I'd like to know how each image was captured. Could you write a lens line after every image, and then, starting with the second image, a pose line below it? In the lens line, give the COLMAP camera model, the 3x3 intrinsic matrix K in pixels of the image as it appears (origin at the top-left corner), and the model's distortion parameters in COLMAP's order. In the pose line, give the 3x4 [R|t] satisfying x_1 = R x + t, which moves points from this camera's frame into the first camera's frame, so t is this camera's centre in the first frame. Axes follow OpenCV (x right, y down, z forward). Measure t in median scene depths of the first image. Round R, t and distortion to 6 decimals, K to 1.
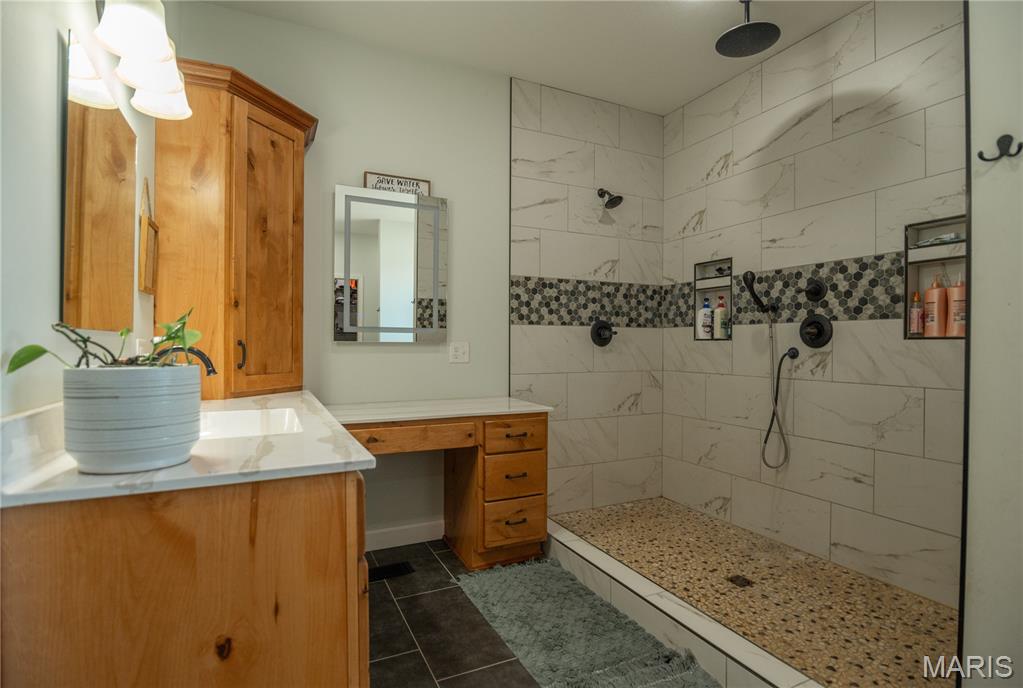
lens RADIAL K [[513.7, 0, 511.5], [0, 513.7, 344.0], [0, 0, 1]] dist [0.000984, 0.000064]
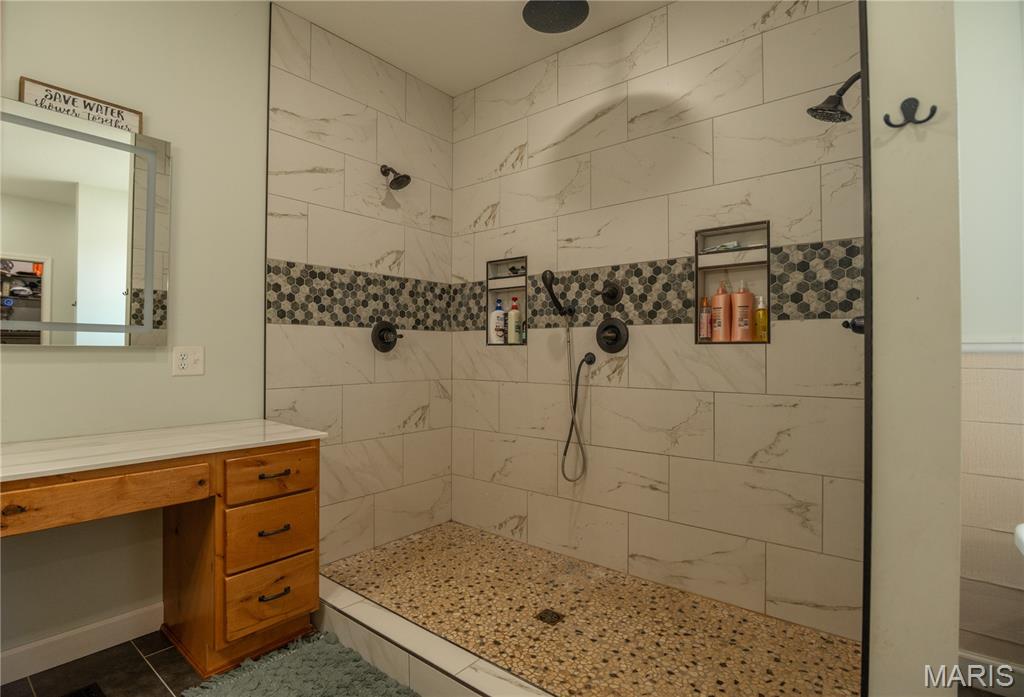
lens RADIAL K [[513.2, 0, 494.9], [0, 513.2, 345.5], [0, 0, 1]] dist [-0.022908, 0.000131]
pose [[0.914073, 0.003426, 0.405535, 0.000955], [0.000655, 0.999951, -0.009924, 0.002915], [-0.405549, 0.009337, 0.914026, 0.207365]]
